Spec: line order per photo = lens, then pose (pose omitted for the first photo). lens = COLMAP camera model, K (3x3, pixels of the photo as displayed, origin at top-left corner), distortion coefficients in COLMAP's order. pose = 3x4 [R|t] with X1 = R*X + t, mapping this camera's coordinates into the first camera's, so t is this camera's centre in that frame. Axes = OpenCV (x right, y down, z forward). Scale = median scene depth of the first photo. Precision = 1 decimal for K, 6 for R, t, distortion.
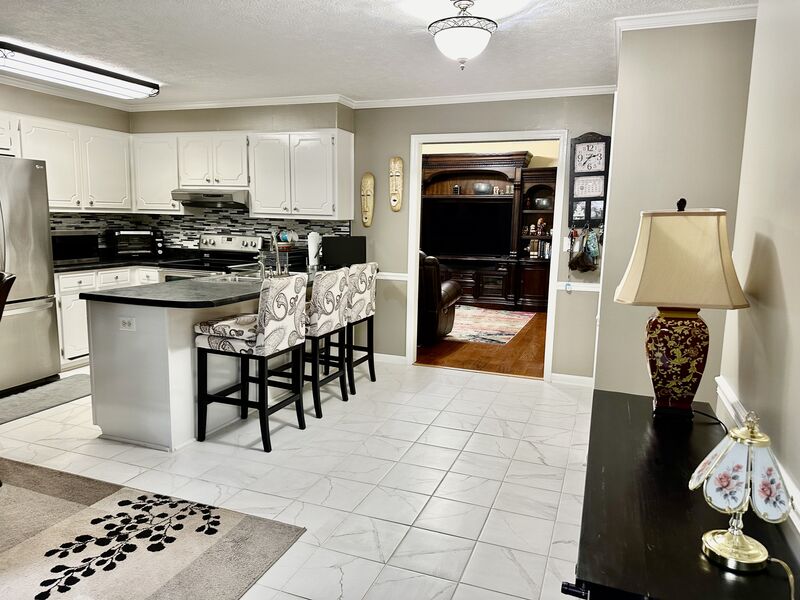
lens RADIAL K [[554.6, 0, 406.6], [0, 554.6, 296.5], [0, 0, 1]] dist [0.048673, -0.062137]
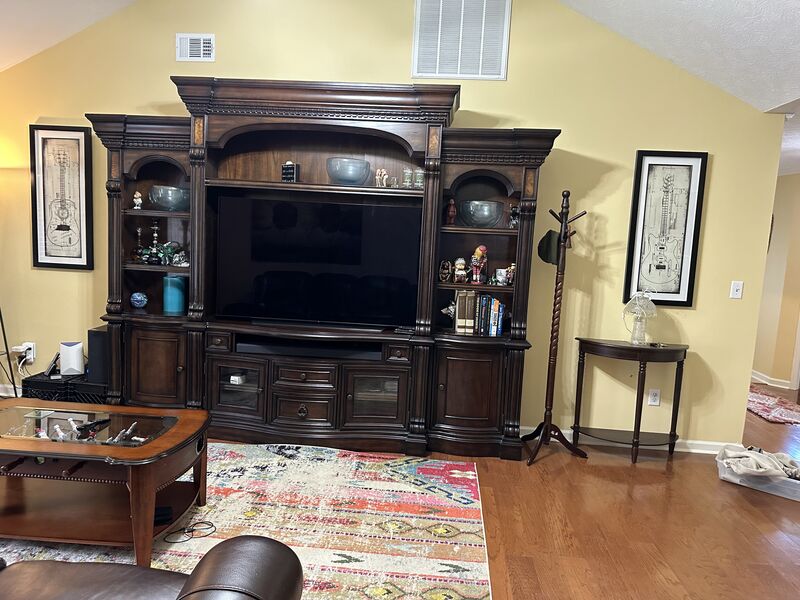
lens RADIAL K [[554.6, 0, 403.7], [0, 554.6, 299.4], [0, 0, 1]] dist [0.048673, -0.062137]
pose [[0.958690, -0.001539, 0.284448, 0.053488], [0.006031, 0.999871, -0.014917, -0.089298], [-0.284388, 0.016017, 0.958575, 0.580661]]
